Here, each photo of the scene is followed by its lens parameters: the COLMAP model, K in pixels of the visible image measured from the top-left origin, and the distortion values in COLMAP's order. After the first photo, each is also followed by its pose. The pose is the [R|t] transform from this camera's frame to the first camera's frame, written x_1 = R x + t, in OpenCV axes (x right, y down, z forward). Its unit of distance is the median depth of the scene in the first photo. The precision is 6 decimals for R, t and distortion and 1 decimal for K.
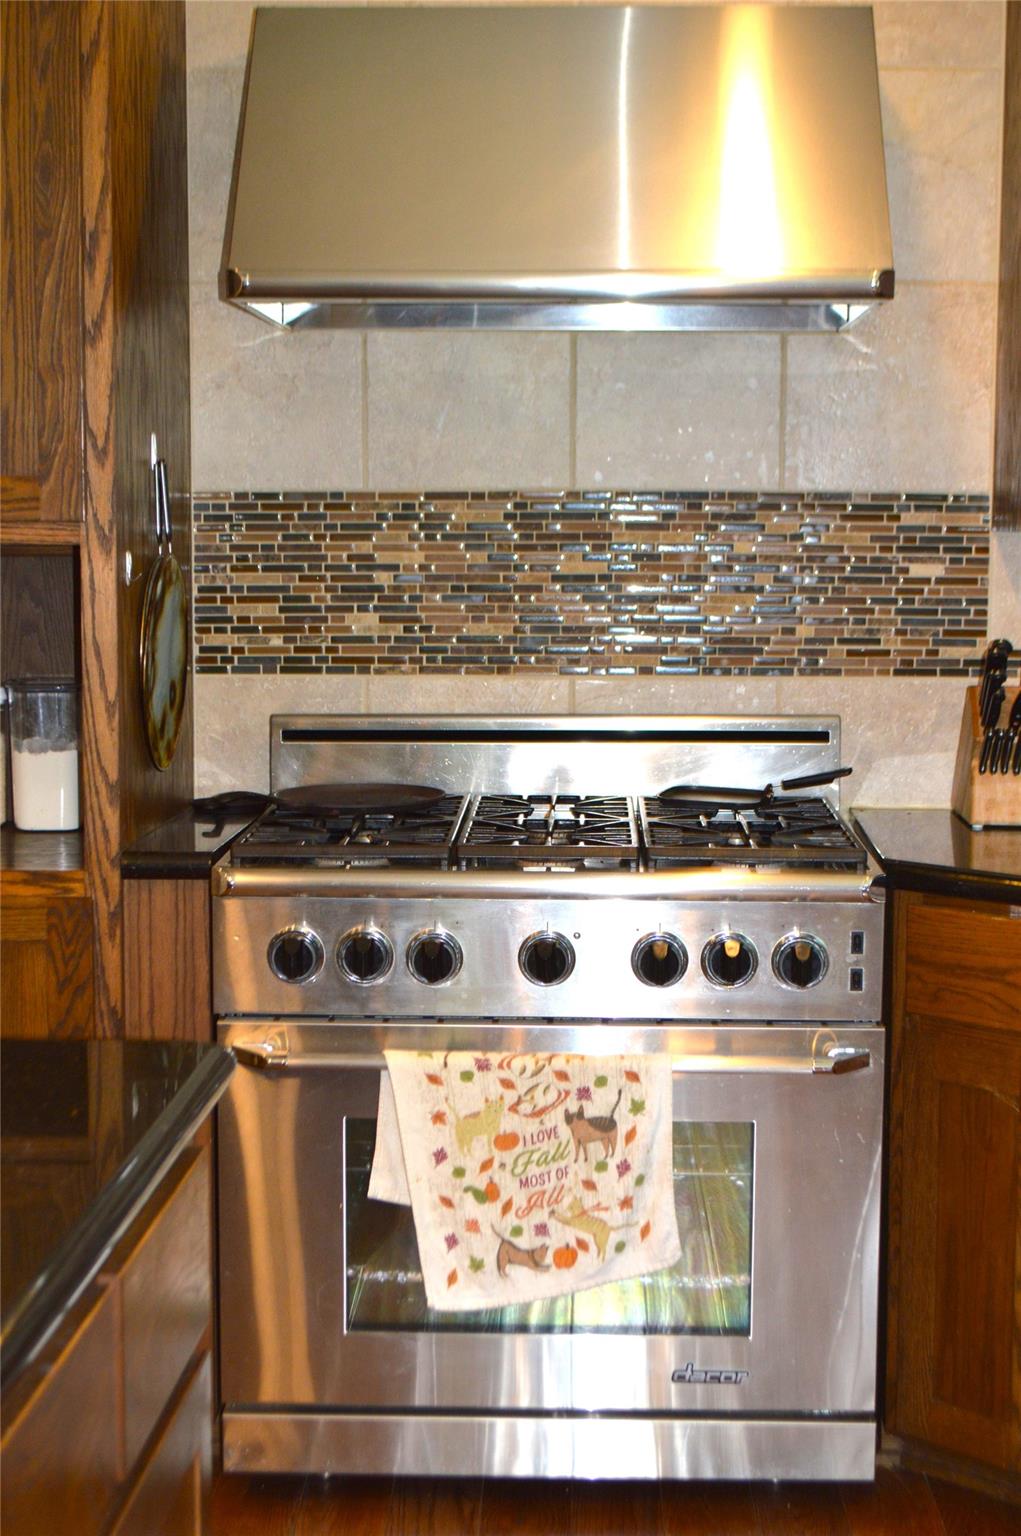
lens RADIAL K [[2567.0, 0, 513.1], [0, 2567.0, 776.4], [0, 0, 1]] dist [-0.008131, 0.000000]
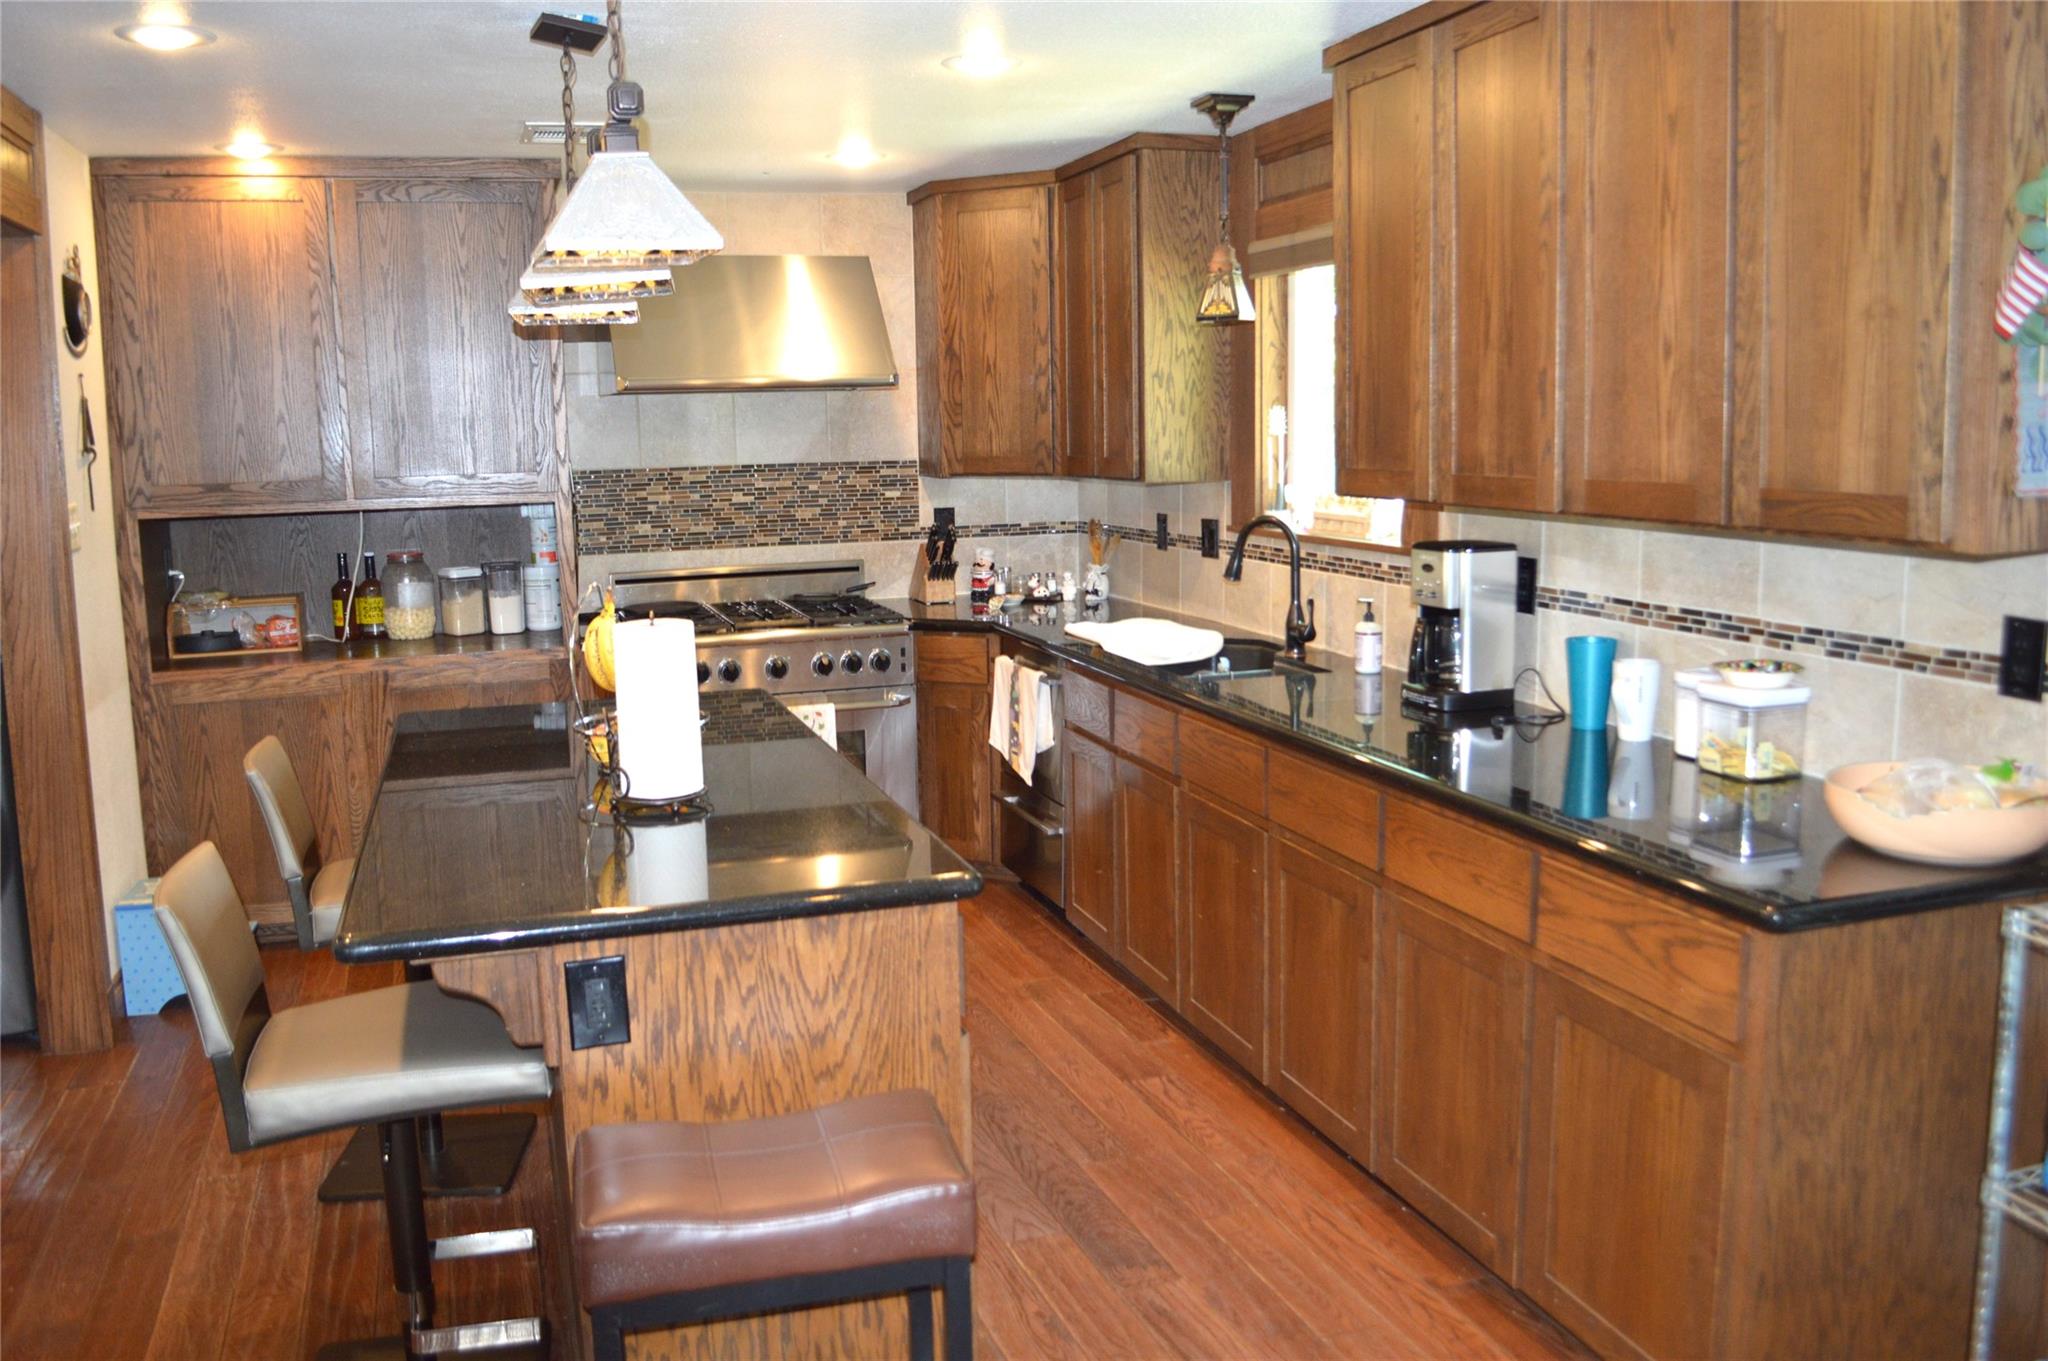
lens RADIAL K [[1668.3, 0, 1036.5], [0, 1668.3, 675.0], [0, 0, 1]] dist [-0.080712, 0.008067]
pose [[0.929535, -0.077658, 0.360464, -0.268375], [0.059176, 0.996317, 0.062046, -0.003981], [-0.363955, -0.036343, 0.930707, -0.438165]]
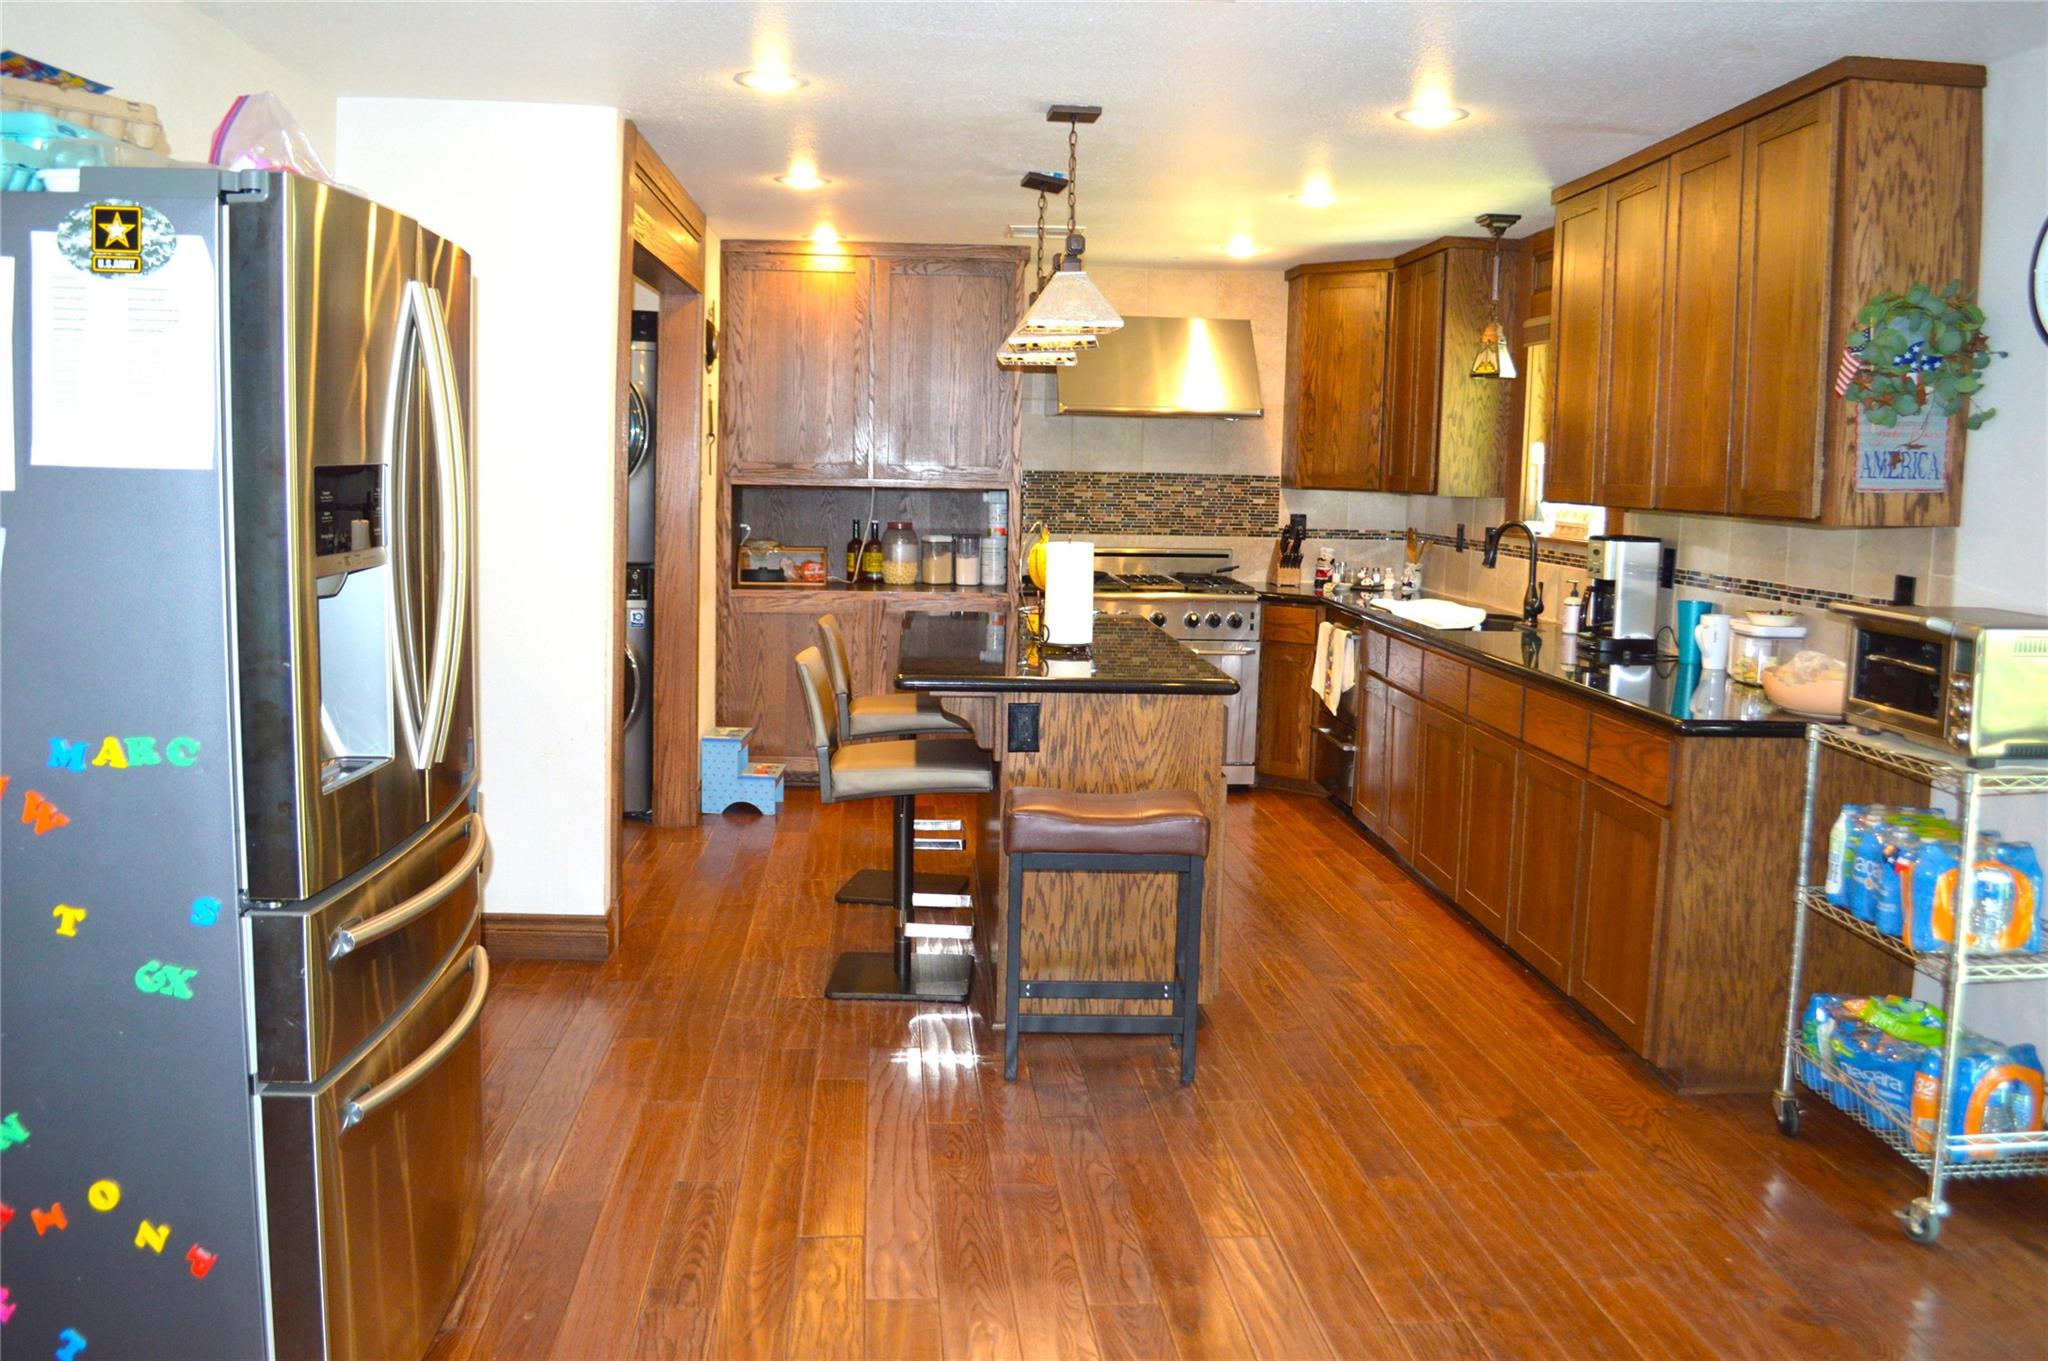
lens RADIAL K [[1668.3, 0, 1034.9], [0, 1668.3, 675.2], [0, 0, 1]] dist [-0.080712, 0.008067]
pose [[0.992607, 0.002323, 0.121352, -0.332076], [-0.005989, 0.999536, 0.029850, 0.065506], [-0.121226, -0.030356, 0.992161, -0.895553]]
